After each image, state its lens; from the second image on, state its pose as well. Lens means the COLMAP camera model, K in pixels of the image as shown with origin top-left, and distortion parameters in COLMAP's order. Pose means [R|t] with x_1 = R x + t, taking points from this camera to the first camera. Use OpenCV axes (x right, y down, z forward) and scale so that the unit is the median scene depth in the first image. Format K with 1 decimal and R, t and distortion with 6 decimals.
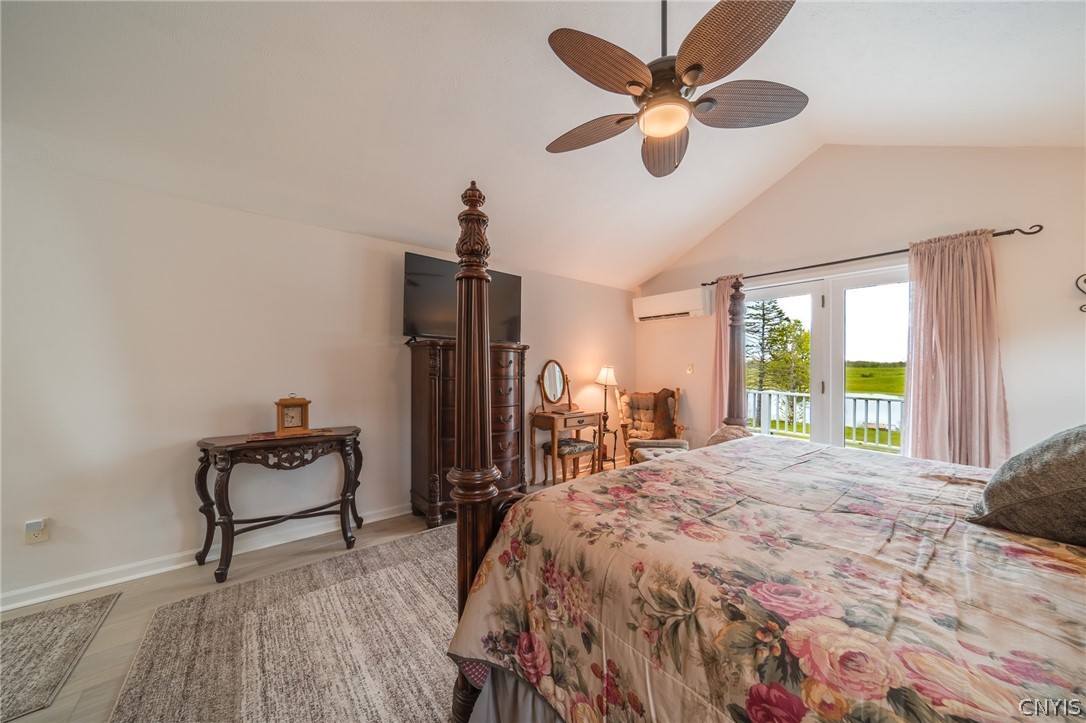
lens RADIAL K [[393.5, 0, 543.0], [0, 393.5, 361.5], [0, 0, 1]] dist [0.000086, 0.000040]
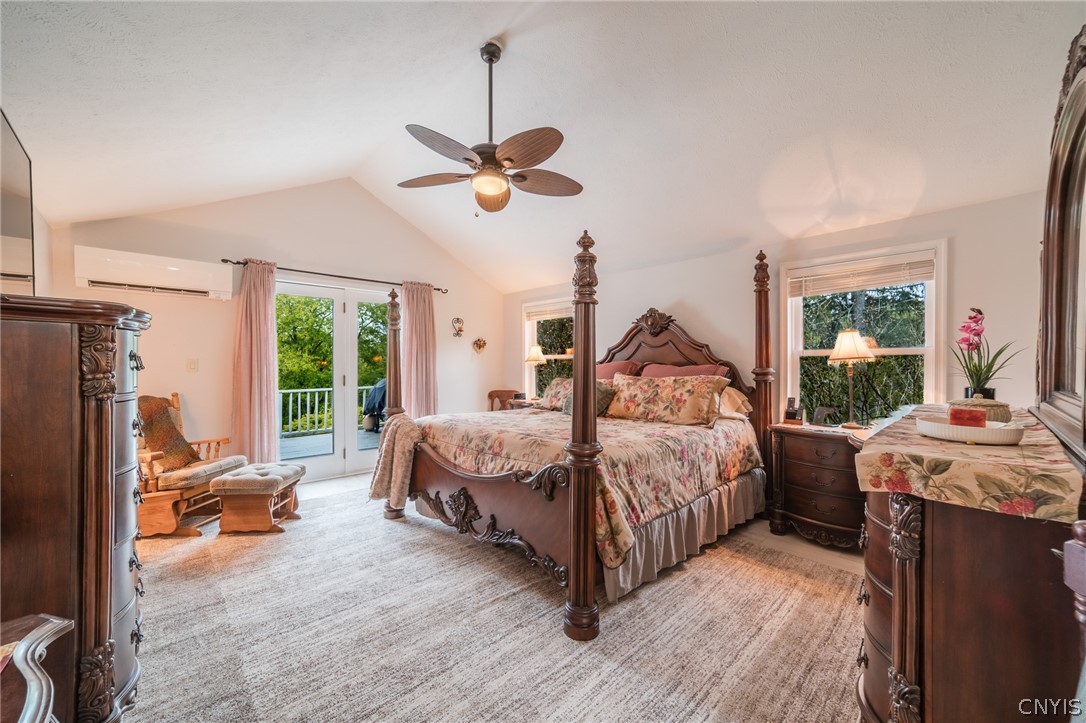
lens RADIAL K [[440.2, 0, 543.0], [0, 440.2, 361.5], [0, 0, 1]] dist [-0.000227, 0.000033]
pose [[-0.123509, -0.002526, 0.992340, -1.843810], [-0.014687, 0.999892, 0.000718, 0.000507], [-0.992235, -0.014485, -0.123533, 1.500368]]
